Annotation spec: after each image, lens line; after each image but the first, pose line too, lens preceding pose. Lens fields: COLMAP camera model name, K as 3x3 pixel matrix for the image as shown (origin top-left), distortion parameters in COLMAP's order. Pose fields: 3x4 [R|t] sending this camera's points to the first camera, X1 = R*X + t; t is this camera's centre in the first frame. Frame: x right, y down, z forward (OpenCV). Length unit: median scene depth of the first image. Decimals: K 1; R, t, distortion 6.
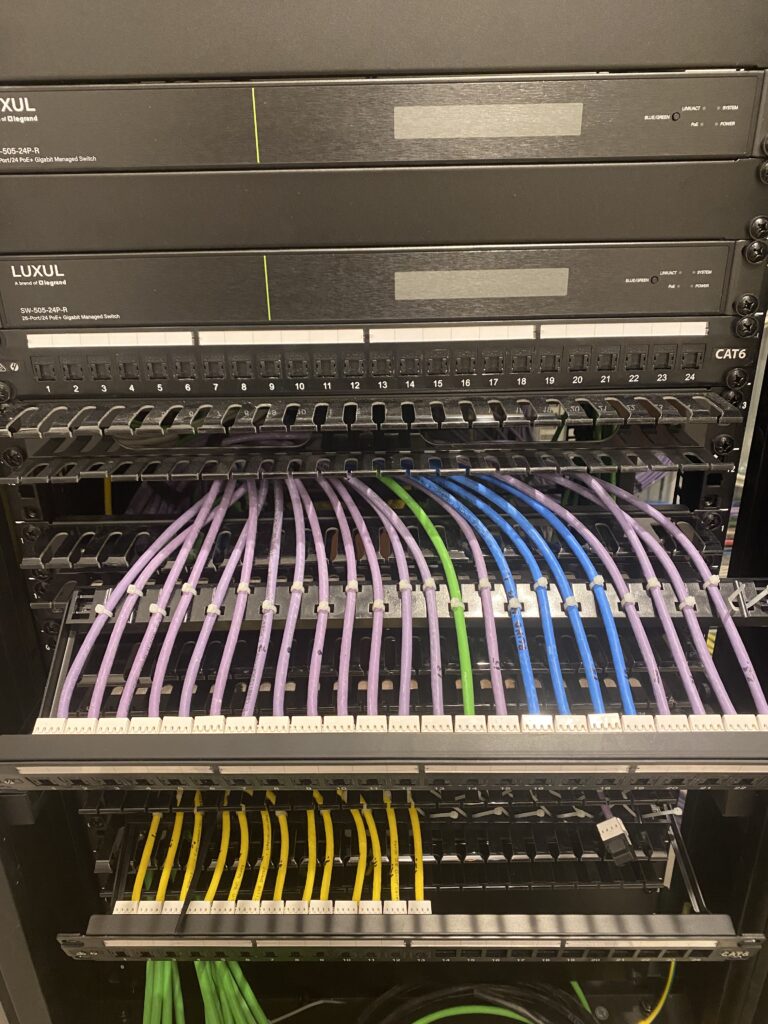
lens RADIAL K [[880.0, 0, 378.4], [0, 880.0, 513.6], [0, 0, 1]] dist [0.021980, 0.020683]
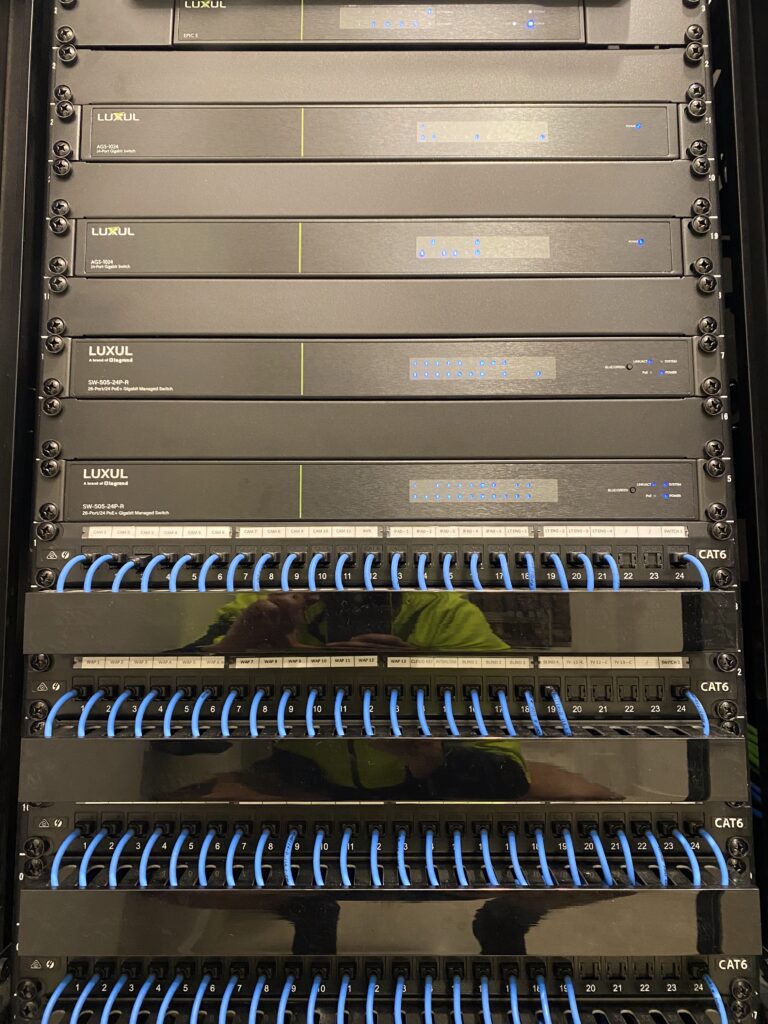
lens RADIAL K [[776.2, 0, 392.8], [0, 776.2, 512.1], [0, 0, 1]] dist [0.046233, -0.006888]
pose [[0.999863, 0.014067, -0.008669, 0.006048], [-0.016522, 0.843388, -0.537051, 0.317311], [-0.000244, 0.537120, 0.843506, 0.150569]]
